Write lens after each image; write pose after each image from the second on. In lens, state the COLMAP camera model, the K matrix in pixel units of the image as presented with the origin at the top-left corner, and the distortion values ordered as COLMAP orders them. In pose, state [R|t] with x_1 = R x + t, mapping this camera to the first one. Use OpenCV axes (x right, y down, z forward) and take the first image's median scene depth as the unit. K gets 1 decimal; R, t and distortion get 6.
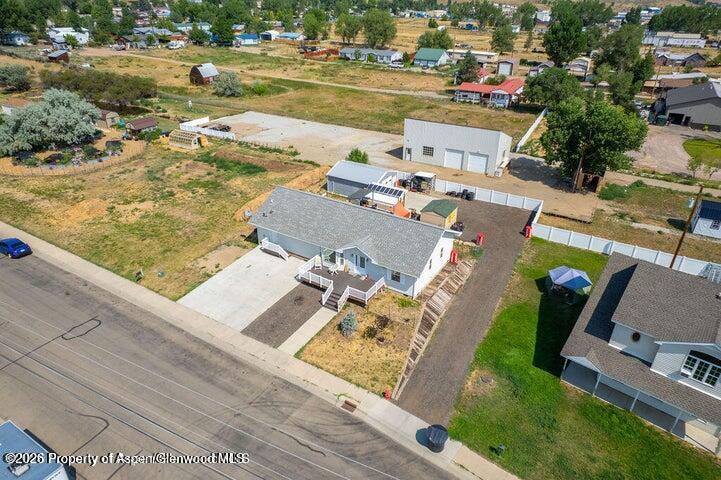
lens RADIAL K [[459.4, 0, 361.7], [0, 459.4, 243.3], [0, 0, 1]] dist [-0.078165, 0.073669]
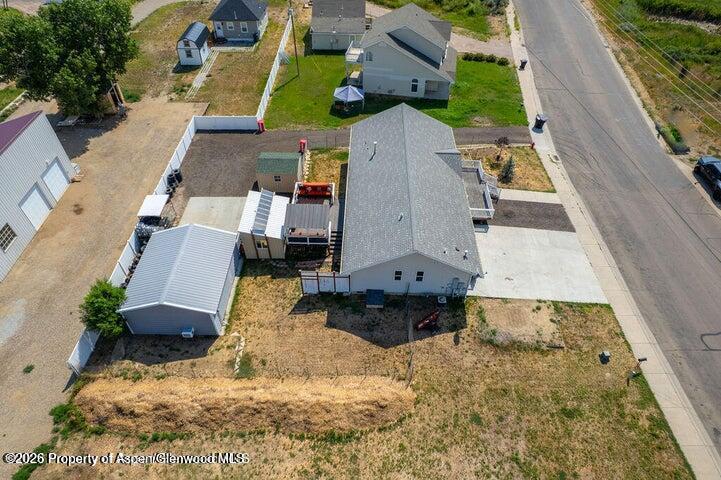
lens RADIAL K [[459.4, 0, 361.7], [0, 459.4, 243.3], [0, 0, 1]] dist [-0.078165, 0.073669]
pose [[-0.509825, -0.617800, 0.598666, -0.595568], [0.396992, 0.448414, 0.800826, -0.758836], [-0.763201, 0.645947, 0.016649, 1.240562]]
